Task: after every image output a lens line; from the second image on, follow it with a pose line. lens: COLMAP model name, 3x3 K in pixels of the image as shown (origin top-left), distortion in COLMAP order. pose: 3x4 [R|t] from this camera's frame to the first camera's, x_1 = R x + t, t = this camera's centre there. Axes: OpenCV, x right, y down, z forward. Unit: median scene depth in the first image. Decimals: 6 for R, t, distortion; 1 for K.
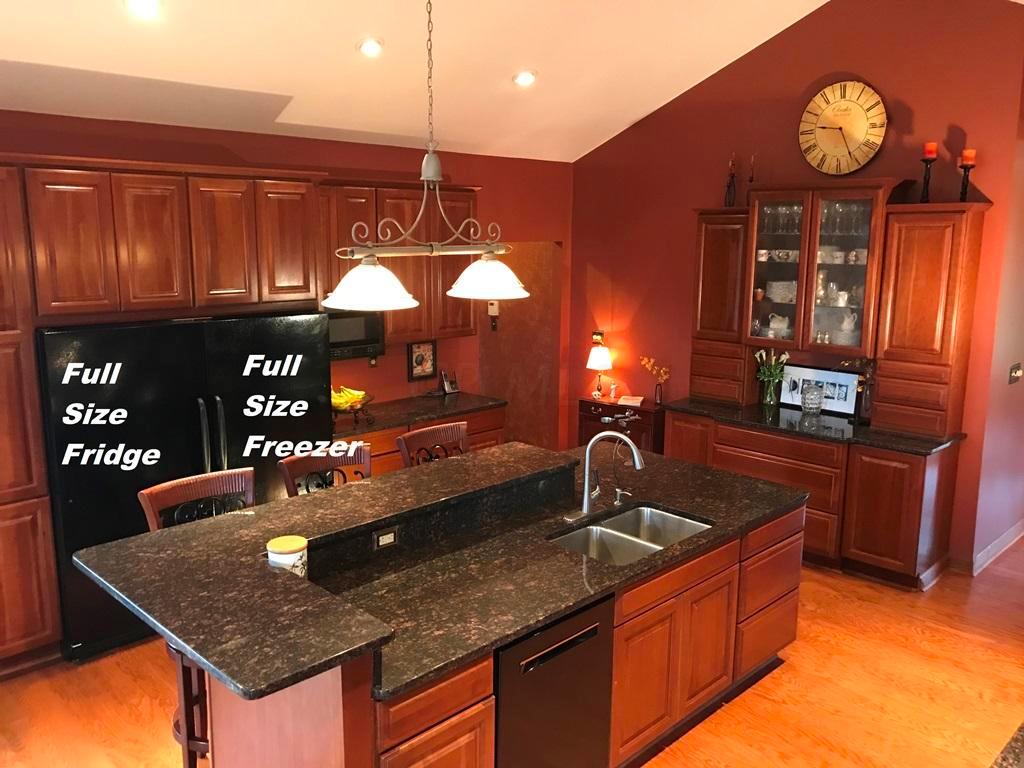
lens RADIAL K [[836.7, 0, 514.7], [0, 836.7, 381.3], [0, 0, 1]] dist [0.004868, -0.001663]
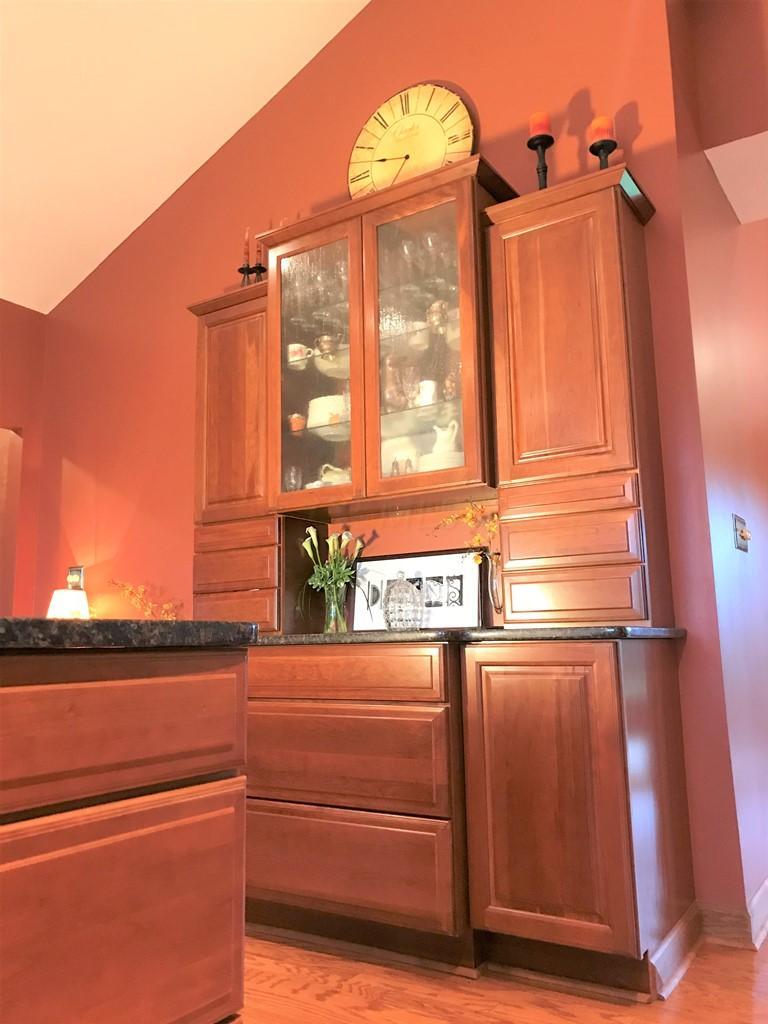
lens RADIAL K [[815.1, 0, 401.2], [0, 815.1, 510.1], [0, 0, 1]] dist [0.011731, 0.003631]
pose [[0.975750, 0.006367, 0.218797, 0.251701], [0.068739, 0.940096, -0.333908, 0.138934], [-0.207816, 0.340850, 0.916861, 0.531568]]
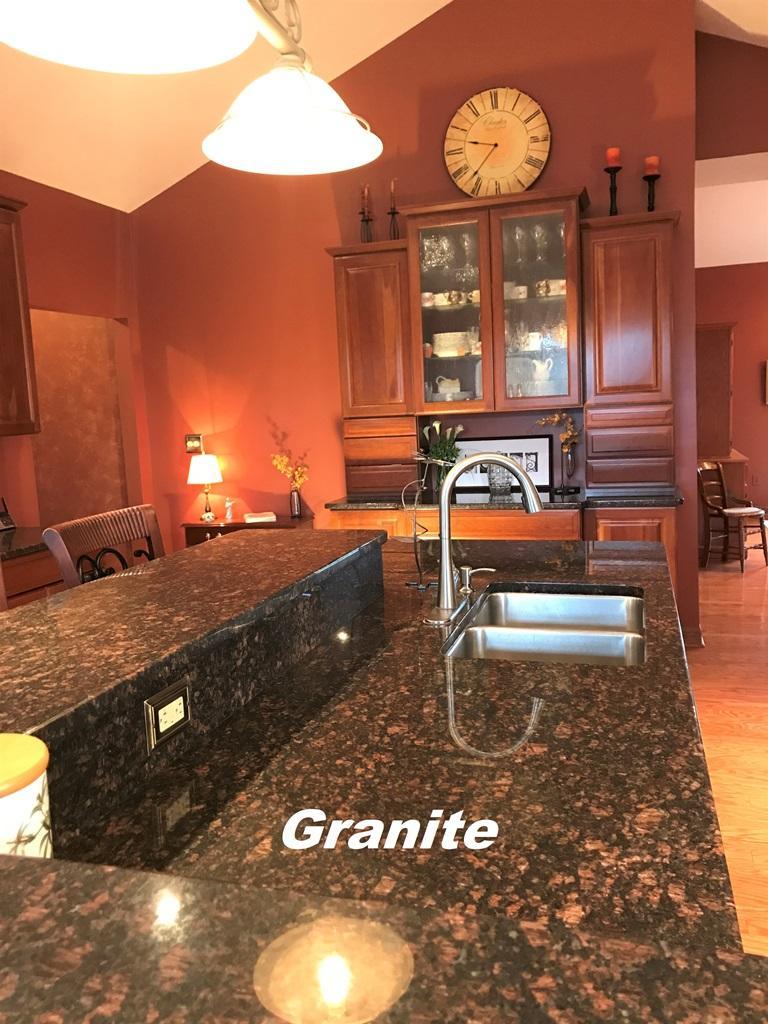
lens RADIAL K [[840.6, 0, 385.3], [0, 840.6, 491.5], [0, 0, 1]] dist [0.027434, -0.004264]
pose [[0.876768, -0.099018, 0.470610, -0.136179], [0.141664, 0.988331, -0.055978, 0.070158], [-0.459576, 0.115748, 0.880564, 0.343291]]
